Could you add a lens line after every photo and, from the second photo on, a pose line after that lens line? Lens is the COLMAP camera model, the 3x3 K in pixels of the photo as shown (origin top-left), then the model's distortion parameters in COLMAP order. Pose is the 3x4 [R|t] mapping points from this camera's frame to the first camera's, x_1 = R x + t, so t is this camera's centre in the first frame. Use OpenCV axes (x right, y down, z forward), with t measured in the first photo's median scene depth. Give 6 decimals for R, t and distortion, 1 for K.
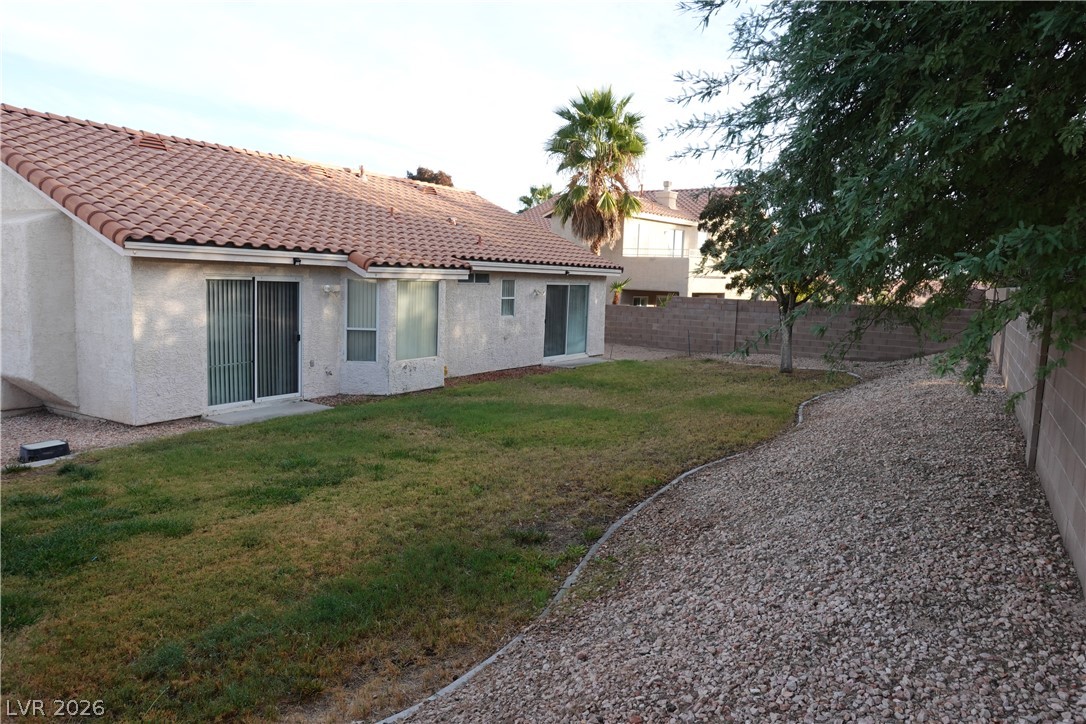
lens RADIAL K [[757.8, 0, 544.0], [0, 757.8, 361.1], [0, 0, 1]] dist [0.017125, -0.006572]
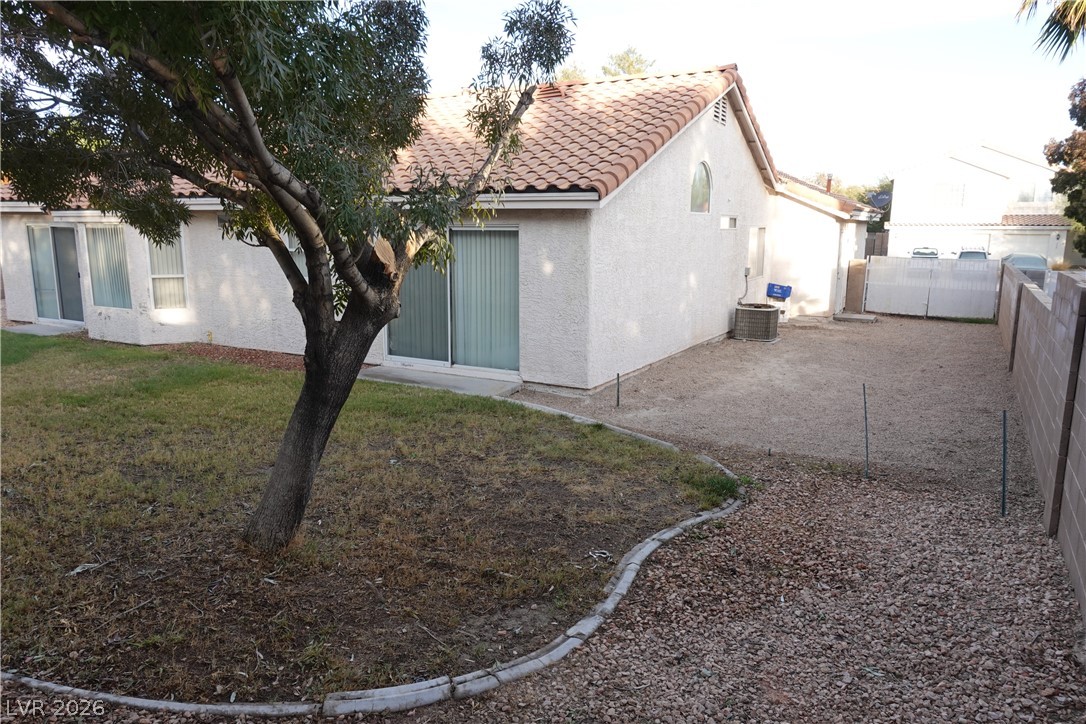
lens RADIAL K [[757.8, 0, 546.4], [0, 757.8, 360.0], [0, 0, 1]] dist [0.017125, -0.006572]
pose [[0.029287, 0.160138, -0.986660, 0.873310], [-0.105122, 0.982103, 0.156278, -0.161134], [0.994028, 0.099143, 0.045597, 1.661858]]
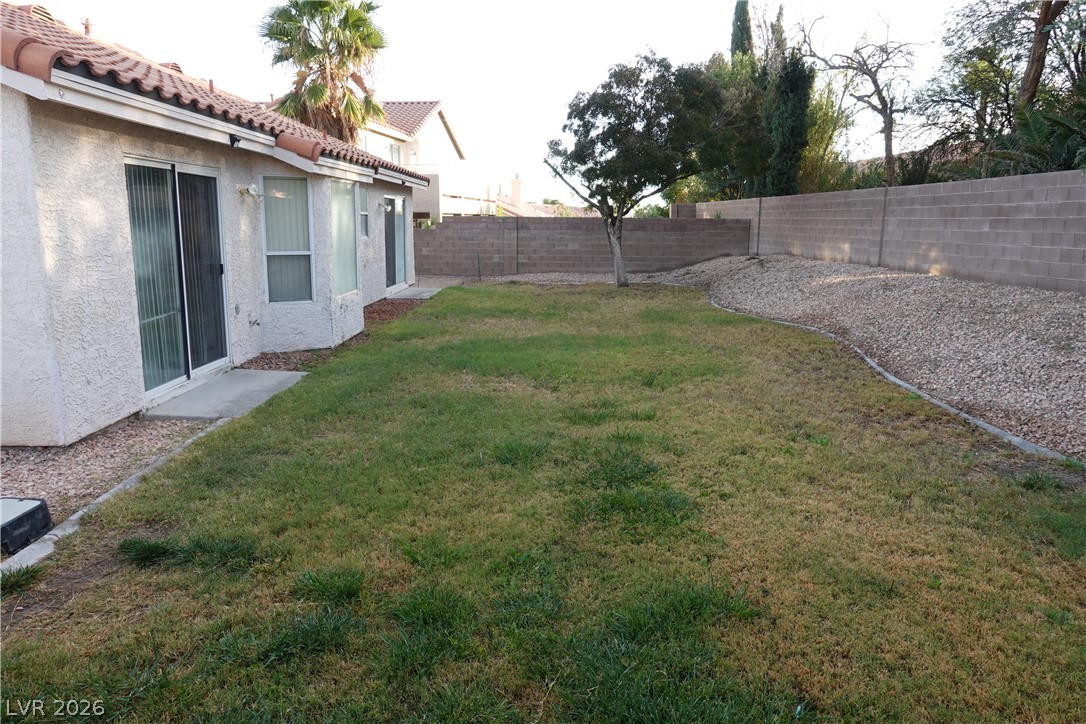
lens RADIAL K [[757.8, 0, 542.0], [0, 757.8, 360.3], [0, 0, 1]] dist [0.017125, -0.006572]
pose [[0.853636, -0.119342, 0.507014, -0.418599], [0.076454, 0.991563, 0.104675, -0.001575], [-0.515228, -0.050591, 0.855559, 0.321892]]
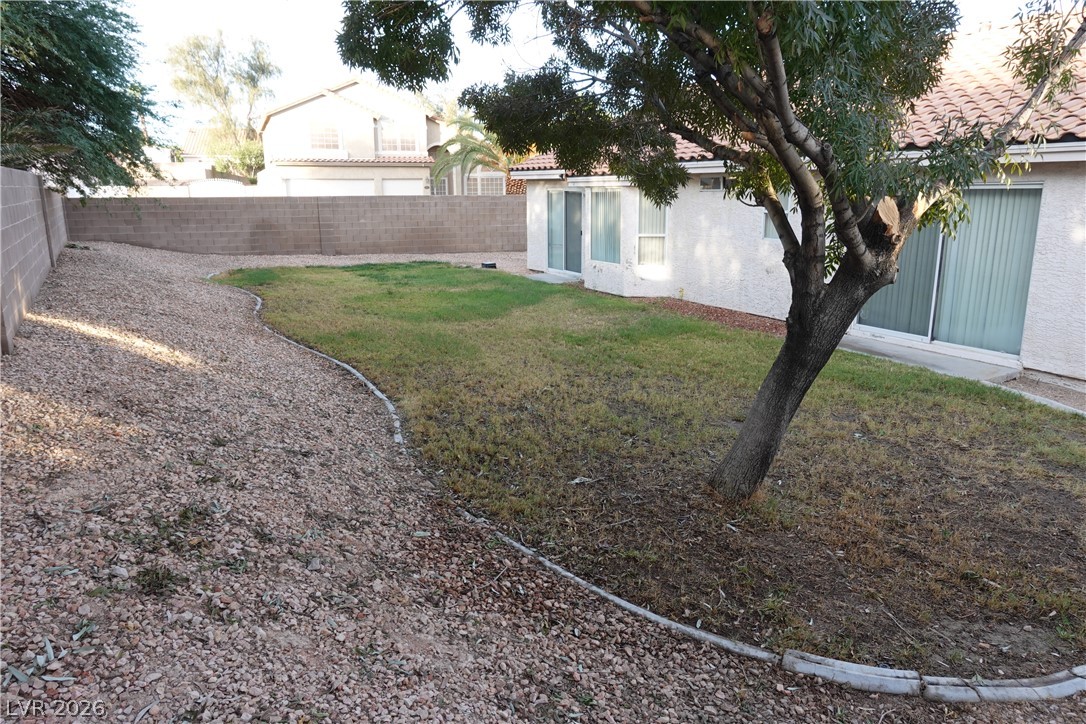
lens RADIAL K [[757.8, 0, 544.8], [0, 757.8, 363.6], [0, 0, 1]] dist [0.017125, -0.006572]
pose [[-0.525445, 0.180799, -0.831396, 0.880528], [-0.086646, 0.960711, 0.263680, -0.158102], [0.846404, 0.210586, -0.489135, 1.645600]]
